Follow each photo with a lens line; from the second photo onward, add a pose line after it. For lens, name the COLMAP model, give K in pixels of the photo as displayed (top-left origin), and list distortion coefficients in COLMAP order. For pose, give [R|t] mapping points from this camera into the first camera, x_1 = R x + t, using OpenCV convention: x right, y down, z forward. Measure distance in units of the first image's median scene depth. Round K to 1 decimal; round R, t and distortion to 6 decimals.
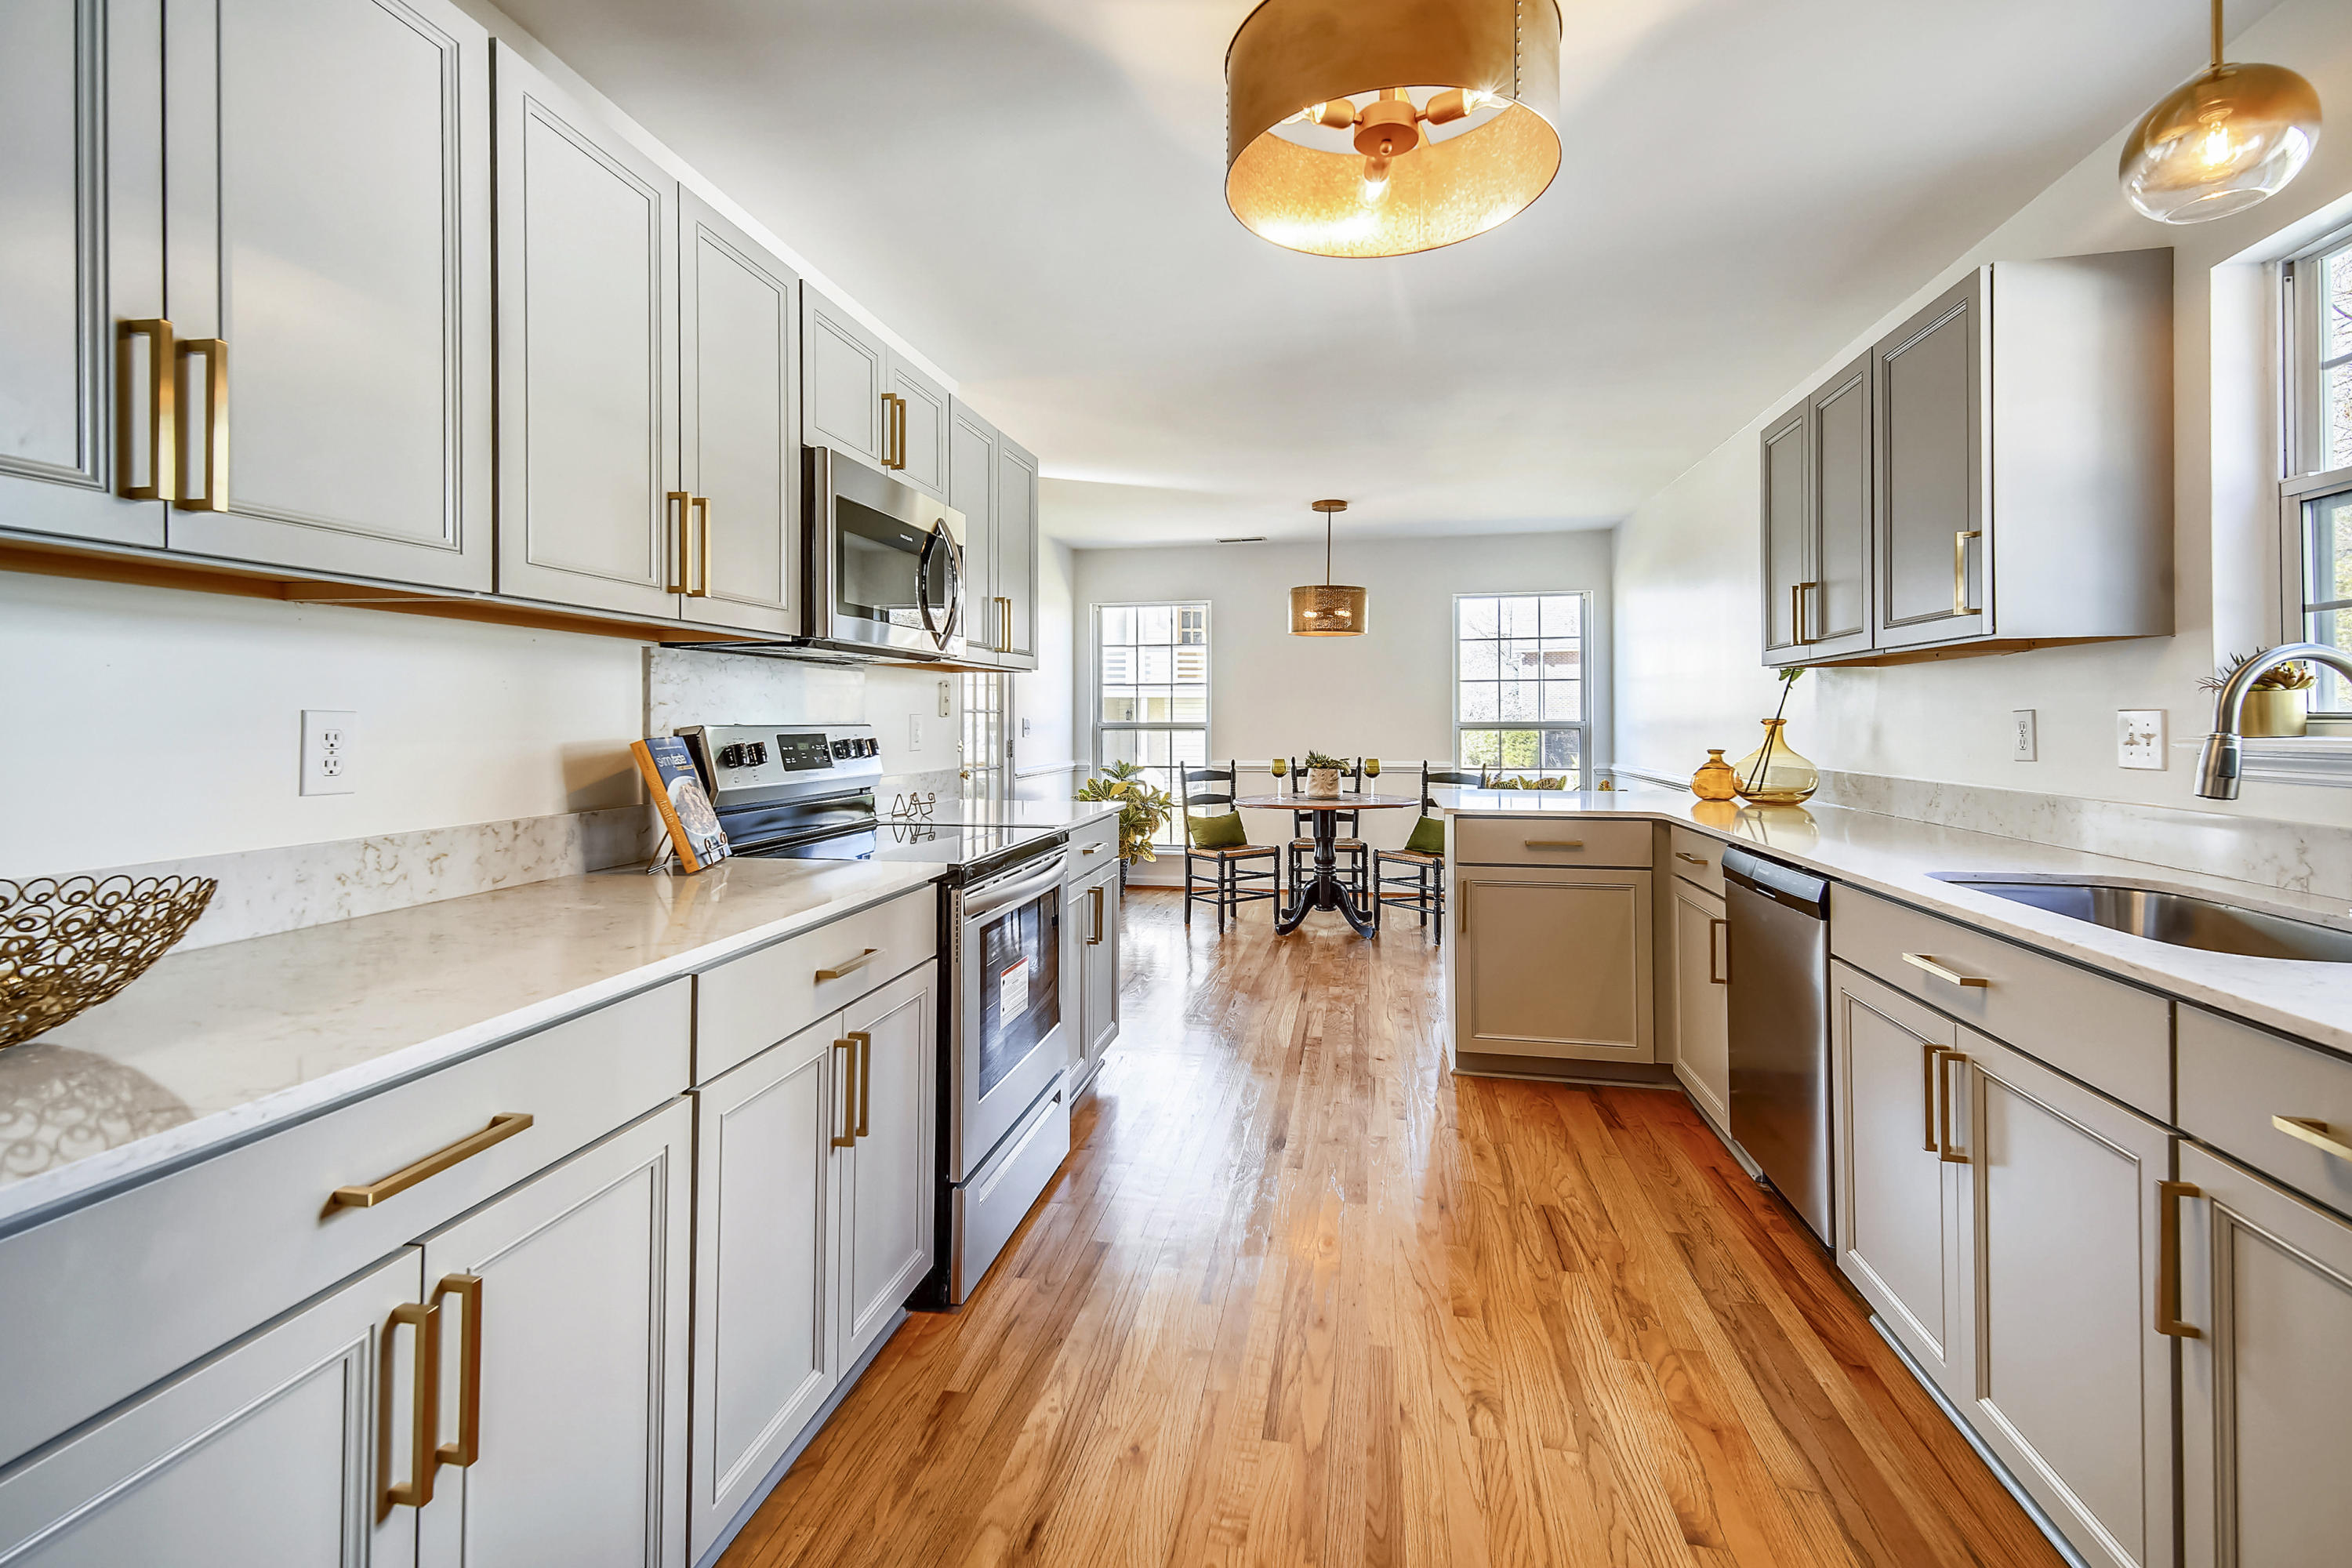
lens RADIAL K [[1046.4, 0, 1182.9], [0, 1046.4, 712.9], [0, 0, 1]] dist [0.031956, -0.008146]
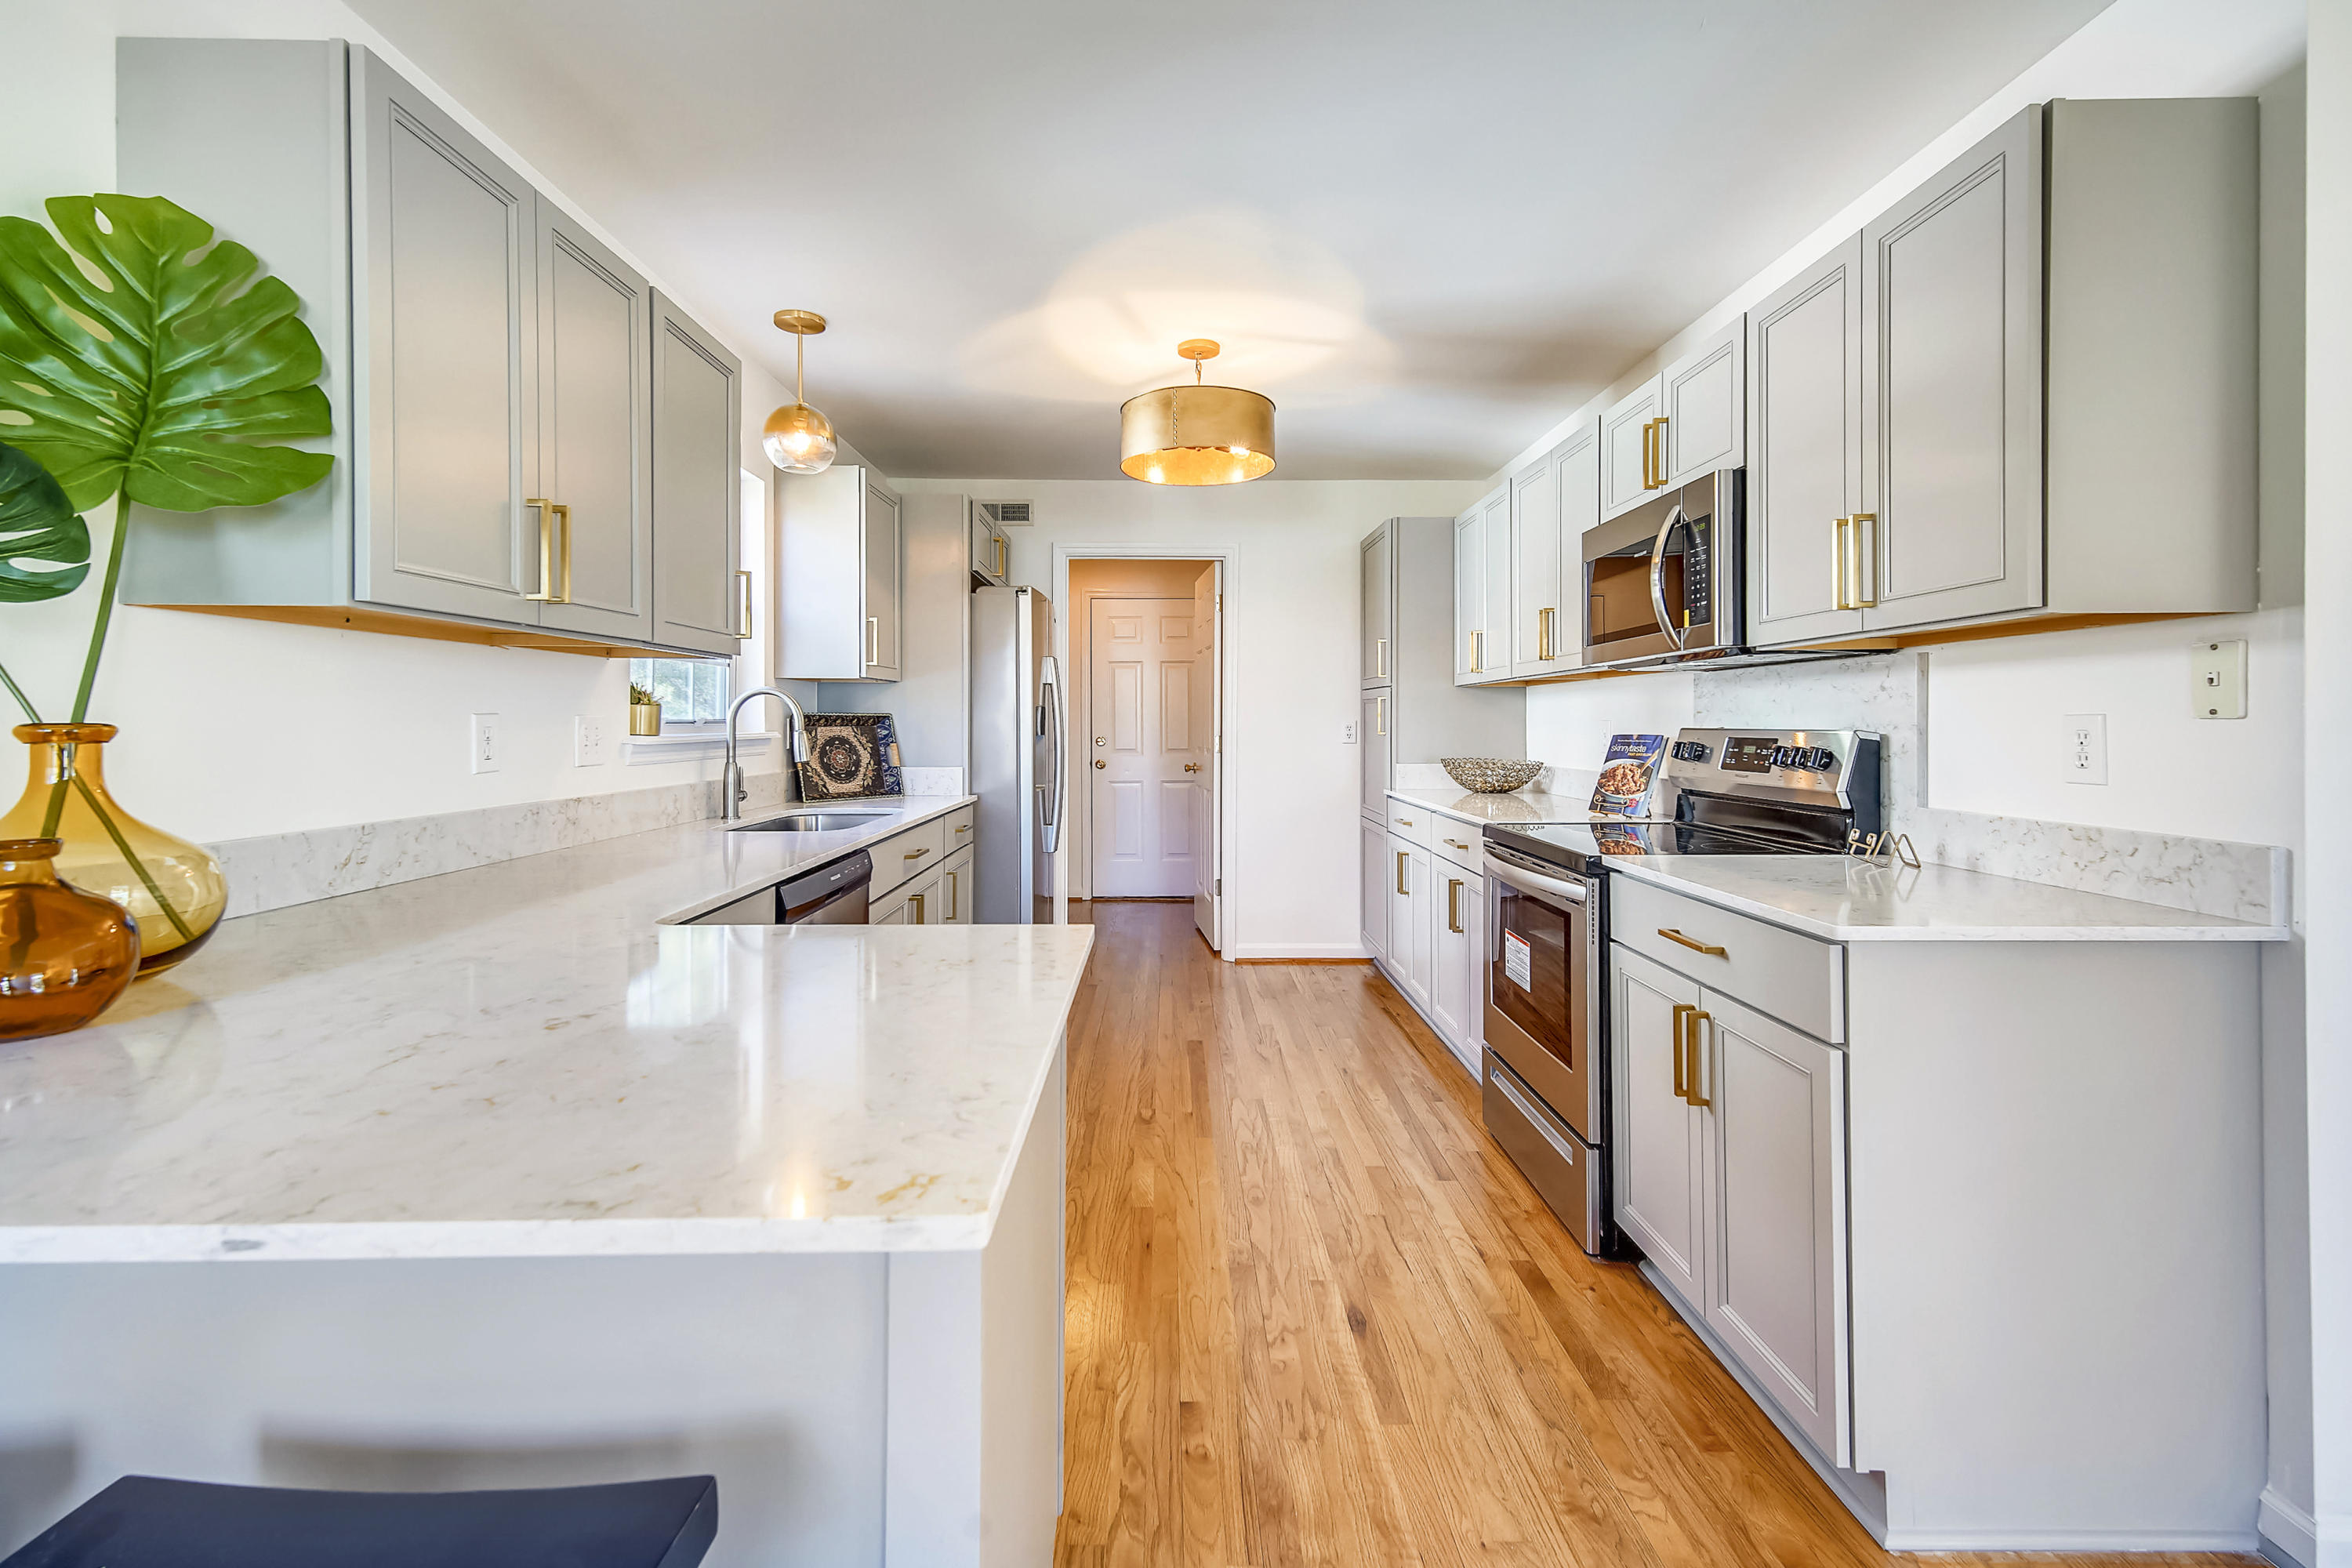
lens RADIAL K [[1046.4, 0, 1193.5], [0, 1046.4, 720.7], [0, 0, 1]] dist [0.031956, -0.008146]
pose [[-0.978580, -0.001192, -0.205862, 0.497639], [-0.000429, 0.999993, -0.003749, 0.007541], [0.205865, -0.003581, -0.978574, 2.397335]]
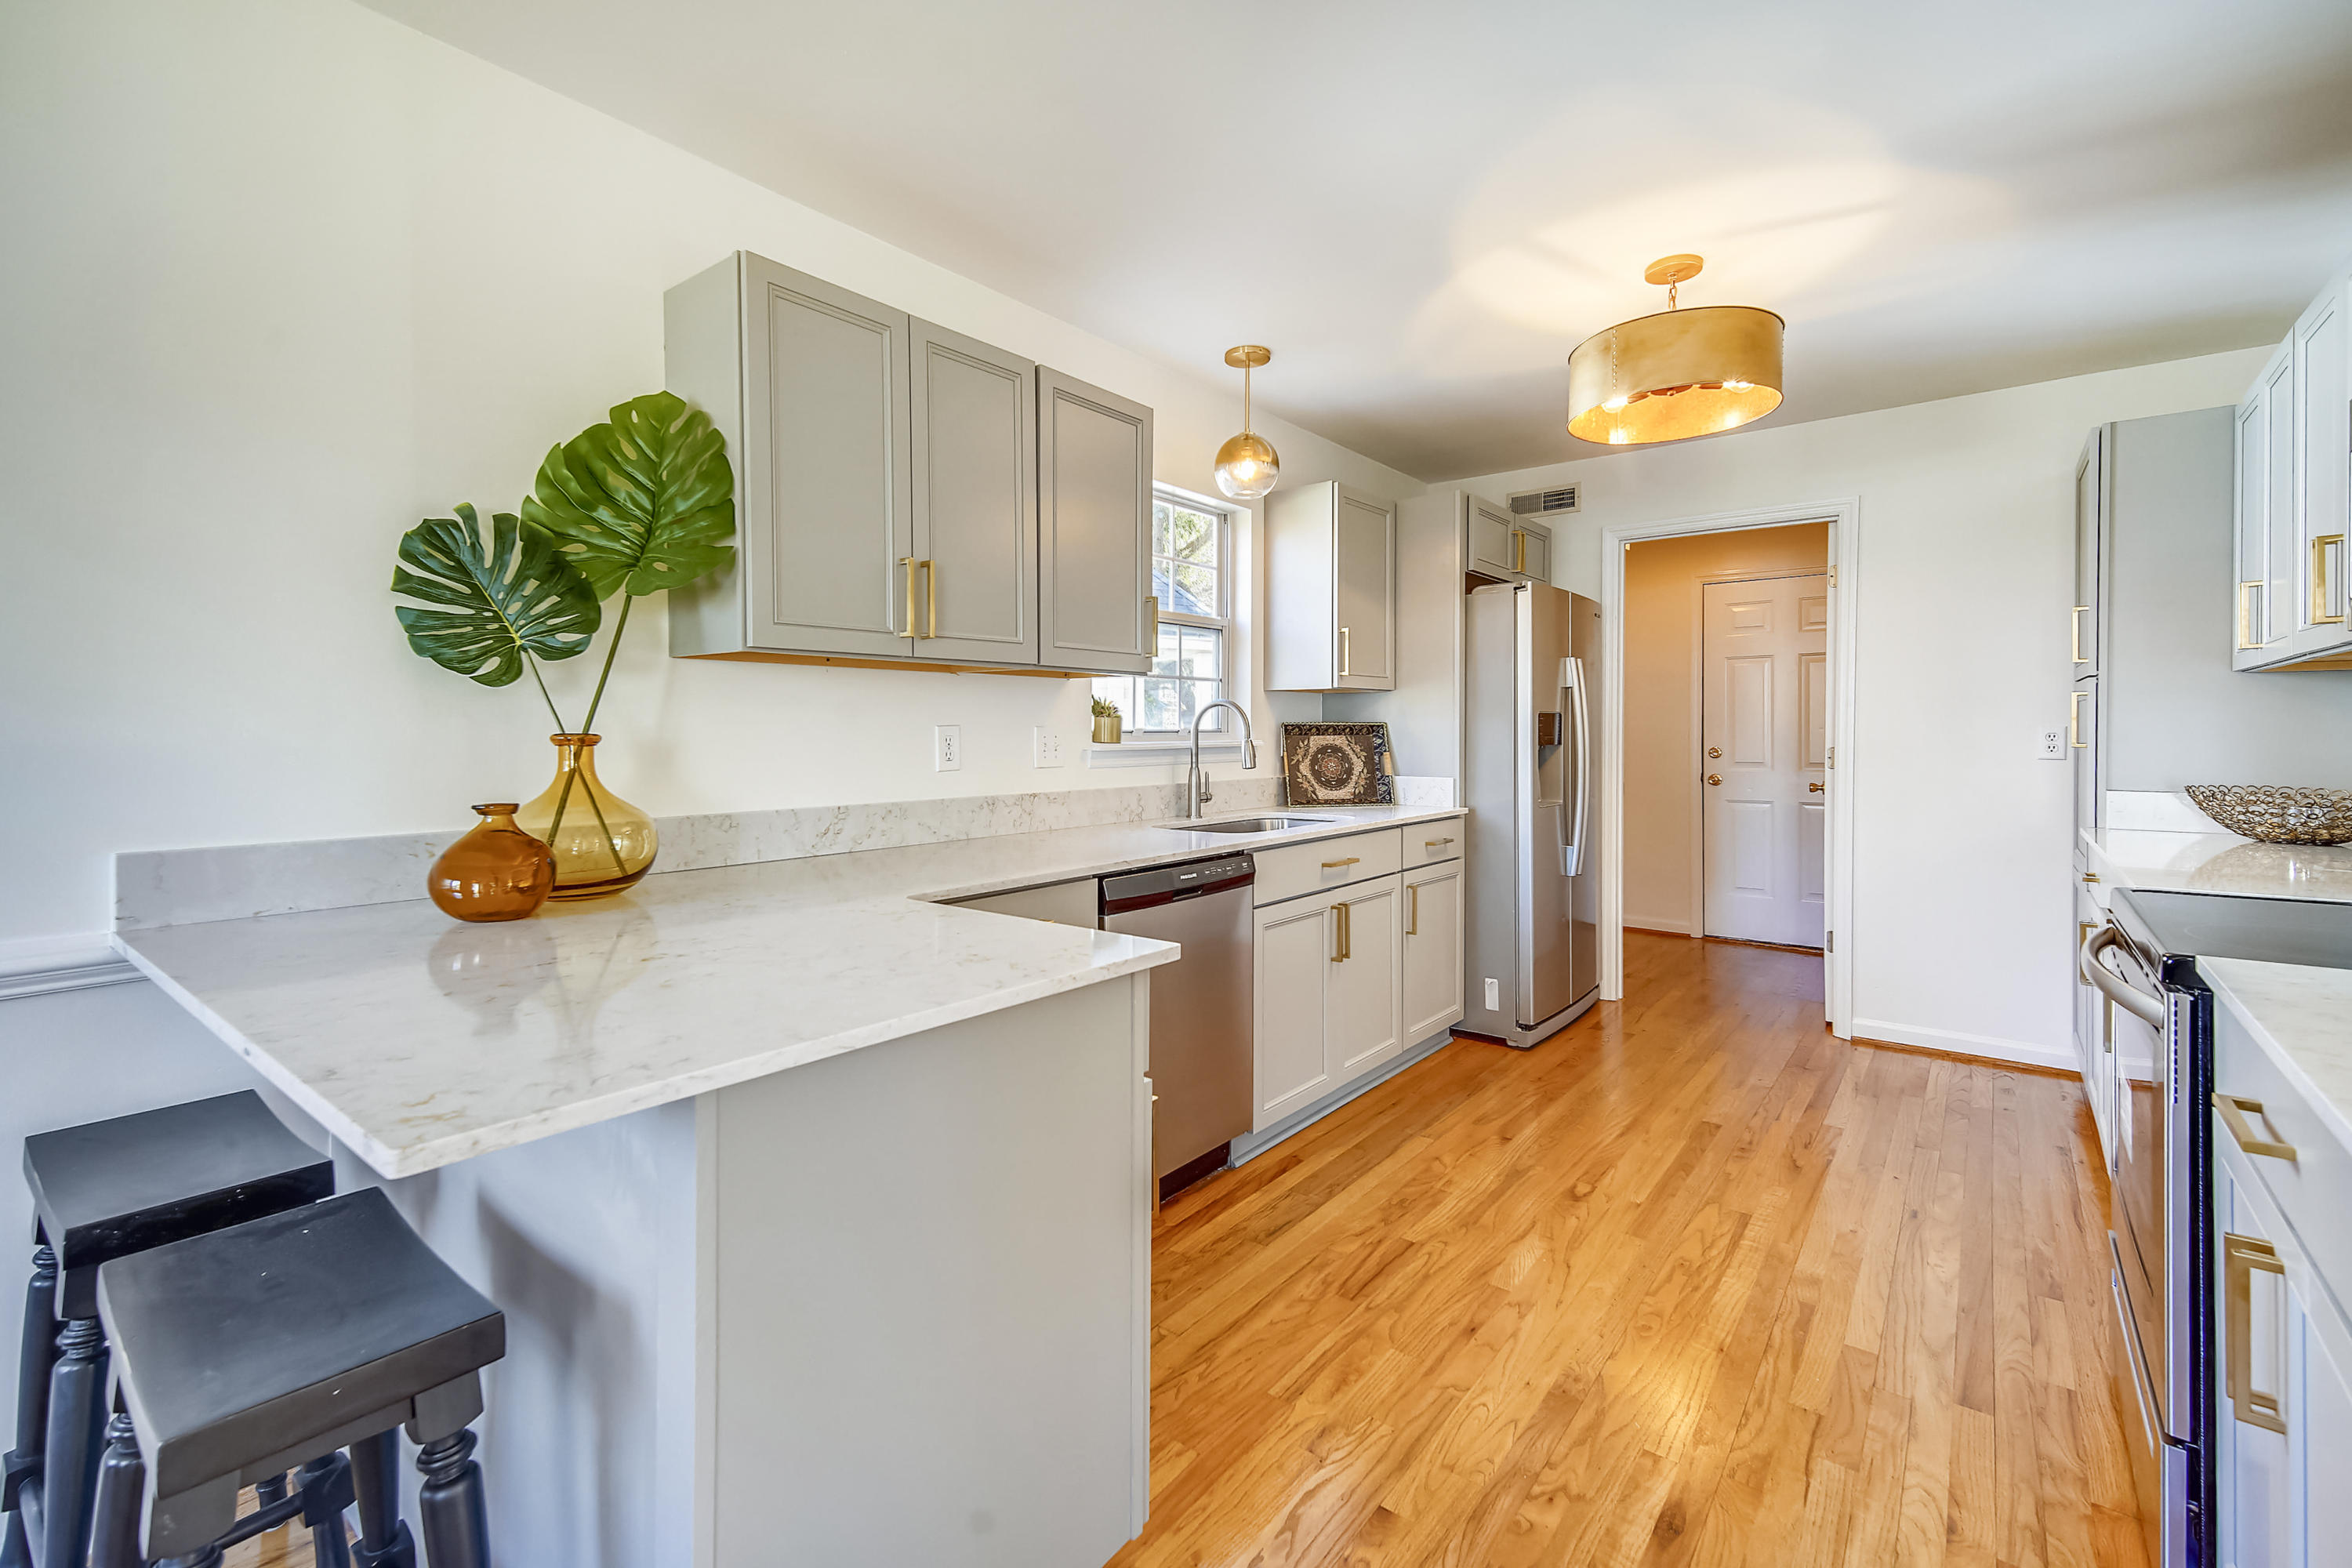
lens RADIAL K [[1046.4, 0, 1161.8], [0, 1046.4, 740.5], [0, 0, 1]] dist [0.031956, -0.008146]
pose [[-0.883234, -0.003528, 0.468919, 0.093484], [0.000059, 0.999971, 0.007636, 0.005890], [-0.468932, 0.006772, -0.883208, 2.284564]]
